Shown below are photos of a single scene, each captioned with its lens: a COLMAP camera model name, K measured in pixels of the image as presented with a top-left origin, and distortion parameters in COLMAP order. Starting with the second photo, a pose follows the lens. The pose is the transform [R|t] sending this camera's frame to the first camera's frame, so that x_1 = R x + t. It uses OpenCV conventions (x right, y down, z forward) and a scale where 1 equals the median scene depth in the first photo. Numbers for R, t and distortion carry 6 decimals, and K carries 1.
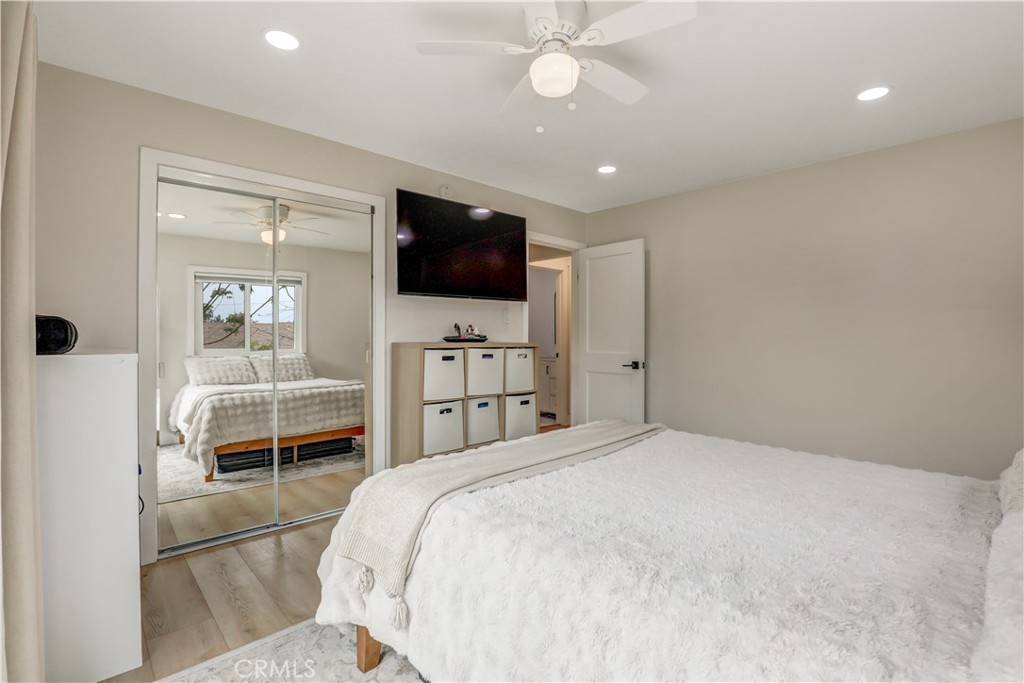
lens RADIAL K [[477.6, 0, 524.2], [0, 477.6, 342.1], [0, 0, 1]] dist [-0.002230, -0.000163]
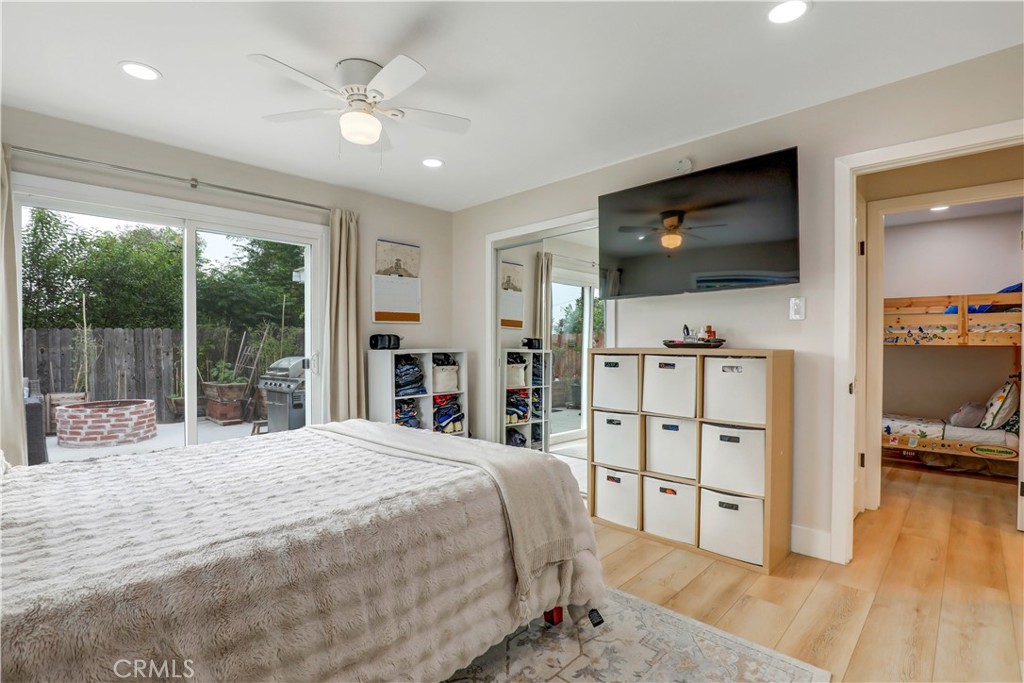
lens RADIAL K [[503.1, 0, 512.0], [0, 503.1, 341.5], [0, 0, 1]] dist [-0.000293, -0.000169]
pose [[0.026312, -0.003146, -0.999649, 0.735176], [-0.003461, 0.999989, -0.003238, -0.006364], [0.999648, 0.003545, 0.026301, 0.719535]]
